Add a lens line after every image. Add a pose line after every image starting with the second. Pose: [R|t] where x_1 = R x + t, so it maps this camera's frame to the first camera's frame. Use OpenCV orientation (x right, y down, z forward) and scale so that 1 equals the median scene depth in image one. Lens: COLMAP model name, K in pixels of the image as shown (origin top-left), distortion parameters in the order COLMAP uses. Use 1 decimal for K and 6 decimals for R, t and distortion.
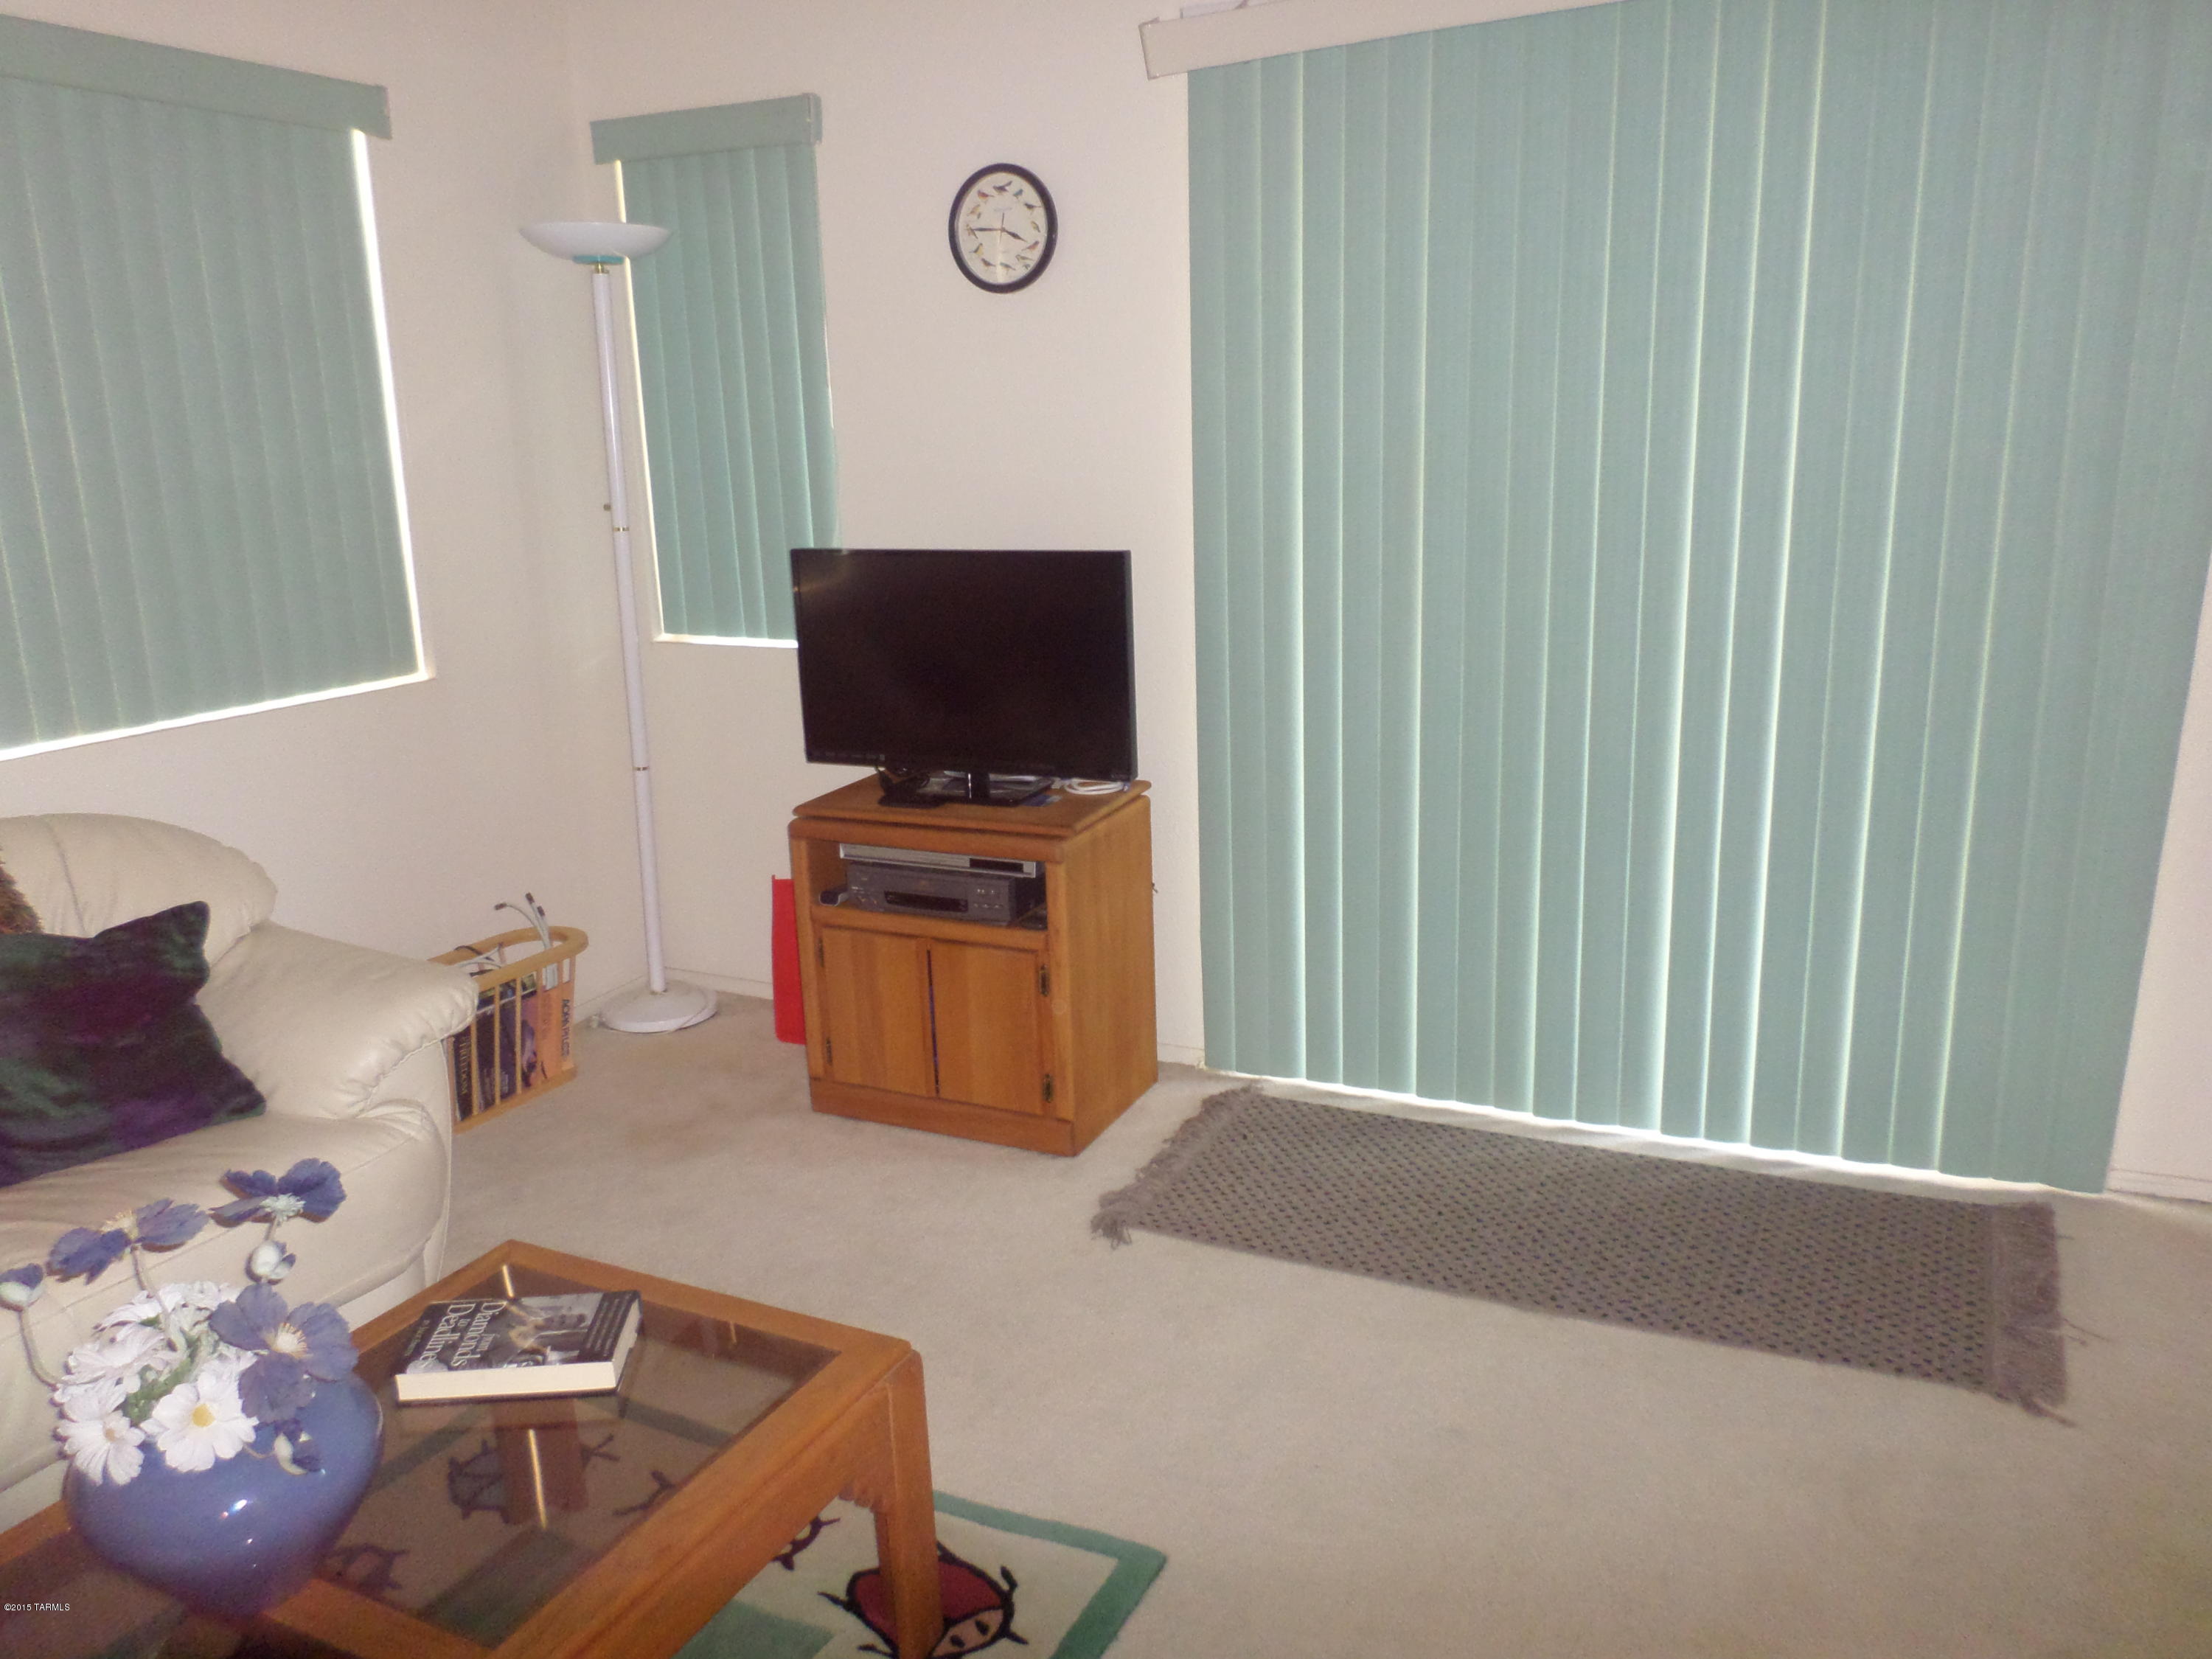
lens RADIAL K [[1673.4, 0, 1100.7], [0, 1673.4, 880.9], [0, 0, 1]] dist [-0.001312, -0.001503]
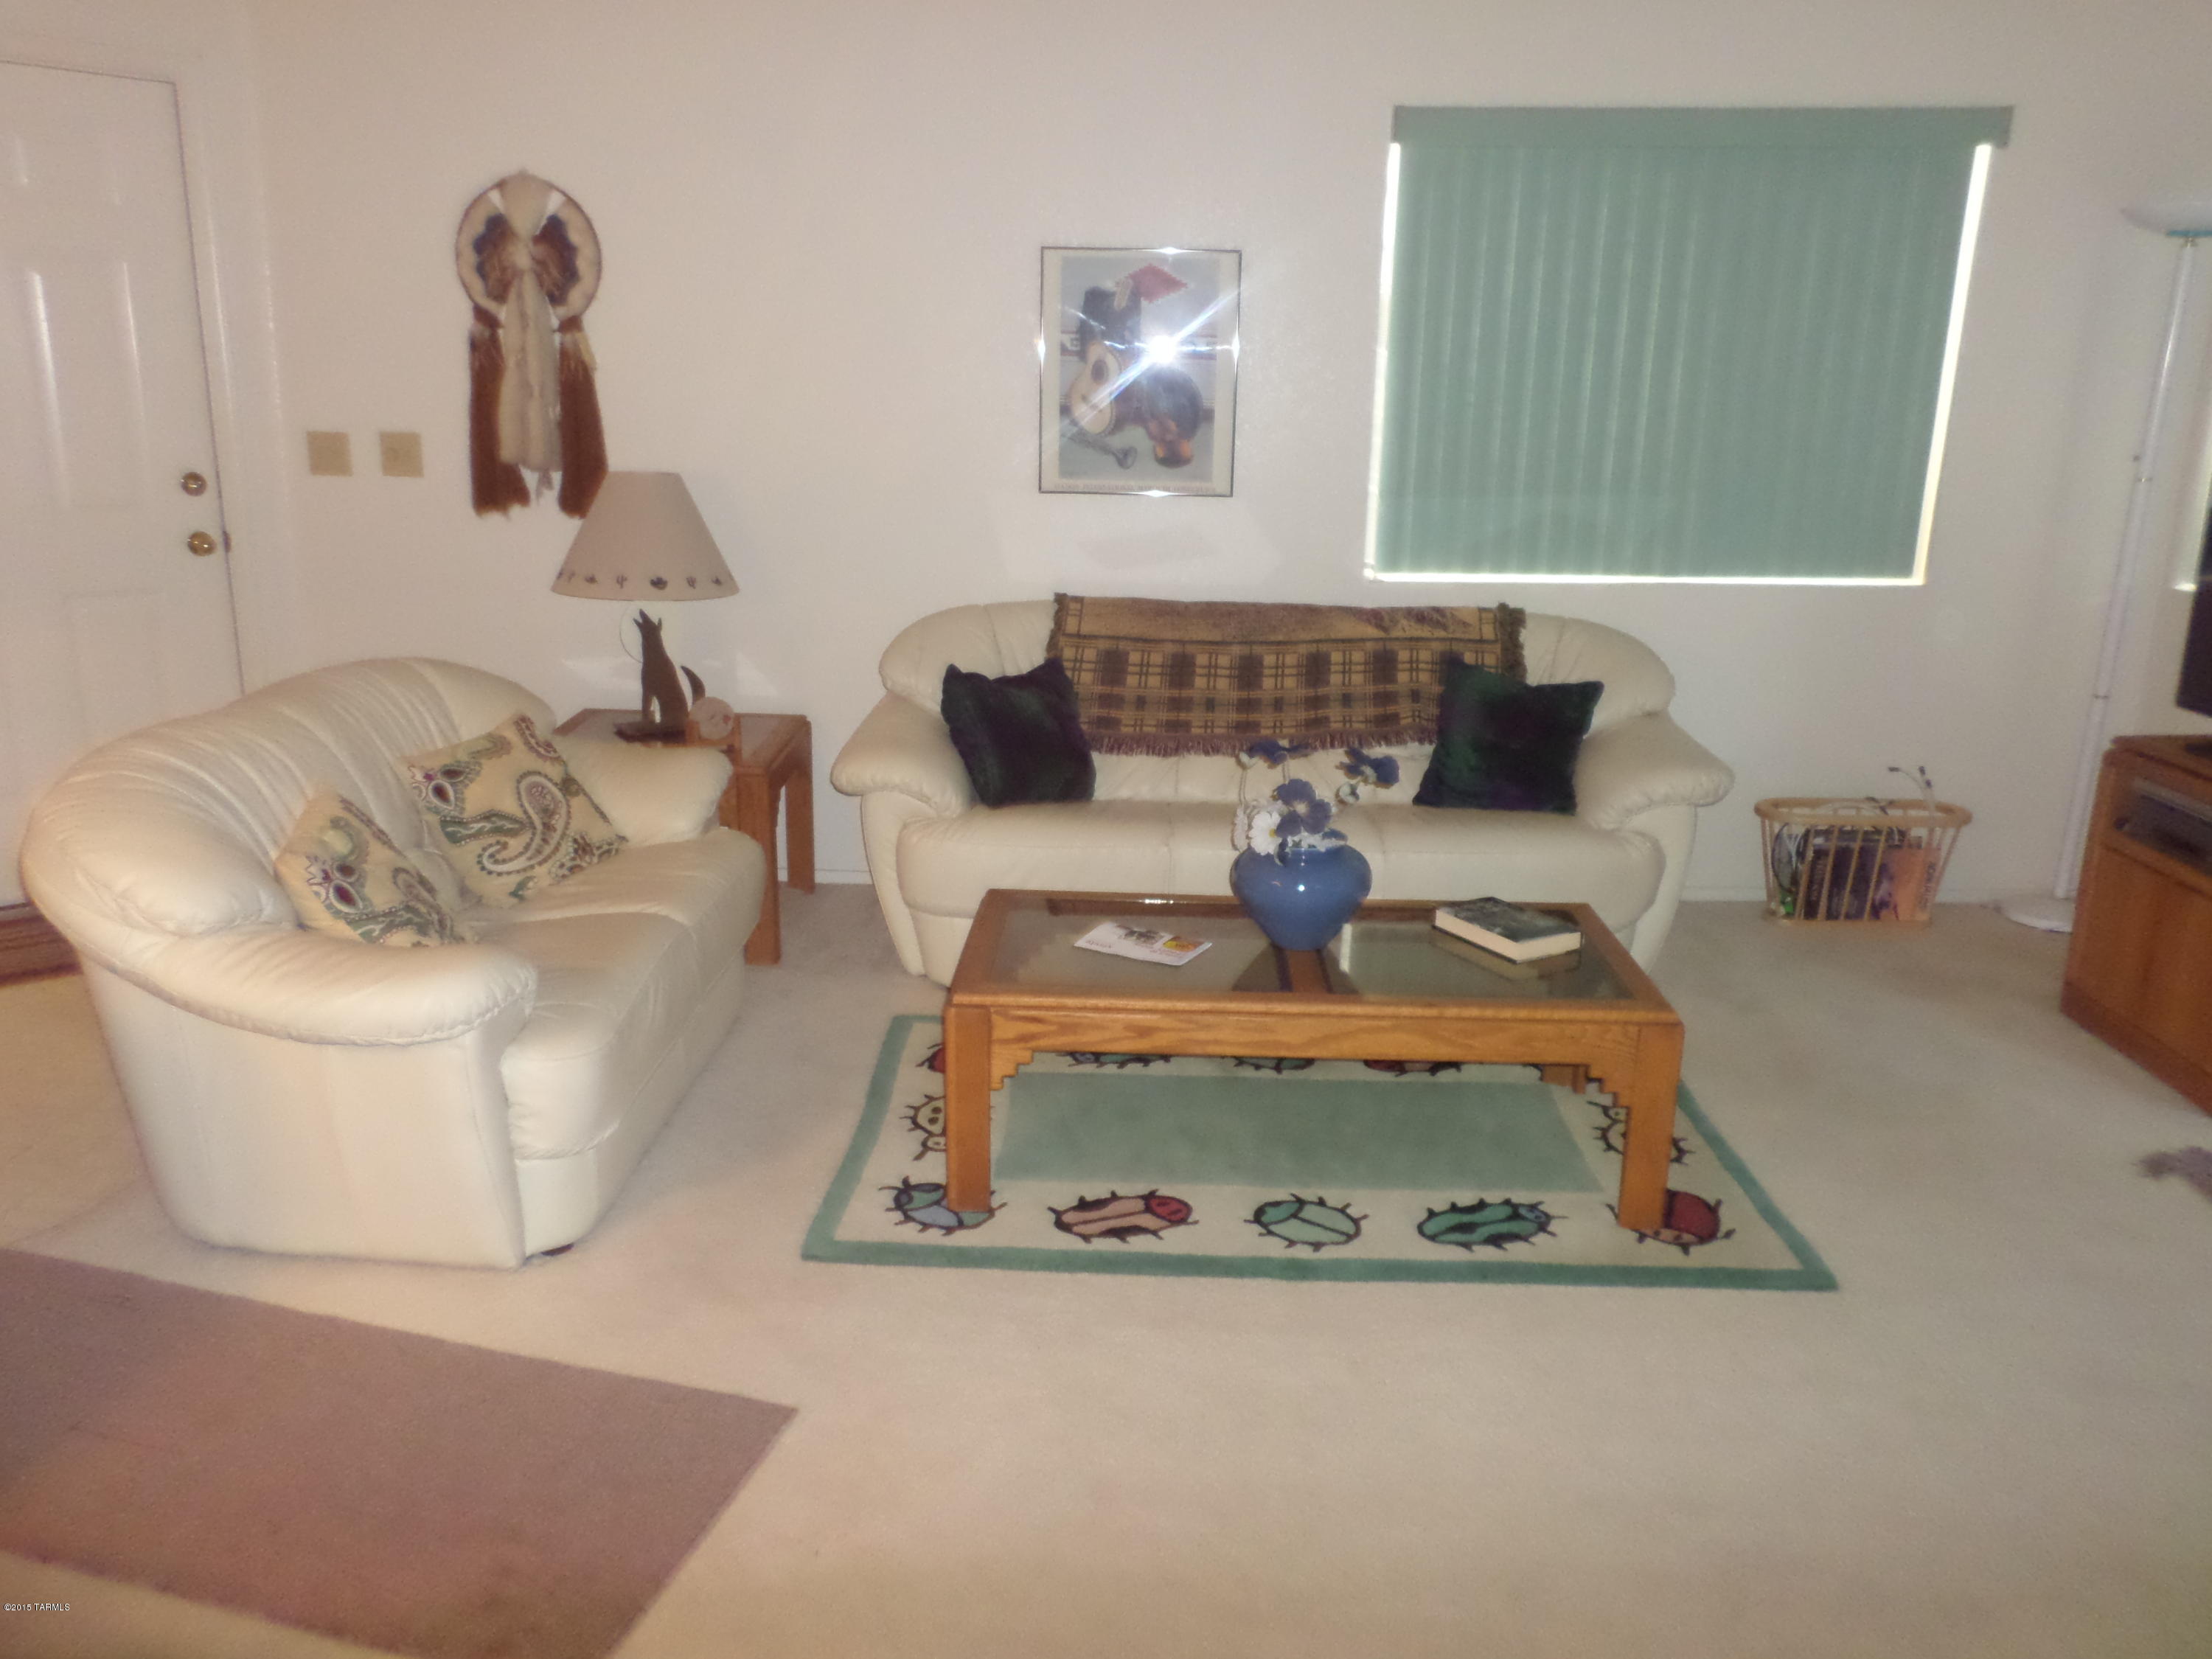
lens RADIAL K [[1673.4, 0, 1100.7], [0, 1673.4, 880.9], [0, 0, 1]] dist [-0.001312, -0.001503]
pose [[0.406874, 0.287880, -0.866936, 0.523035], [-0.255993, 0.946949, 0.194305, 0.003089], [0.876881, 0.142872, 0.458984, -0.080311]]
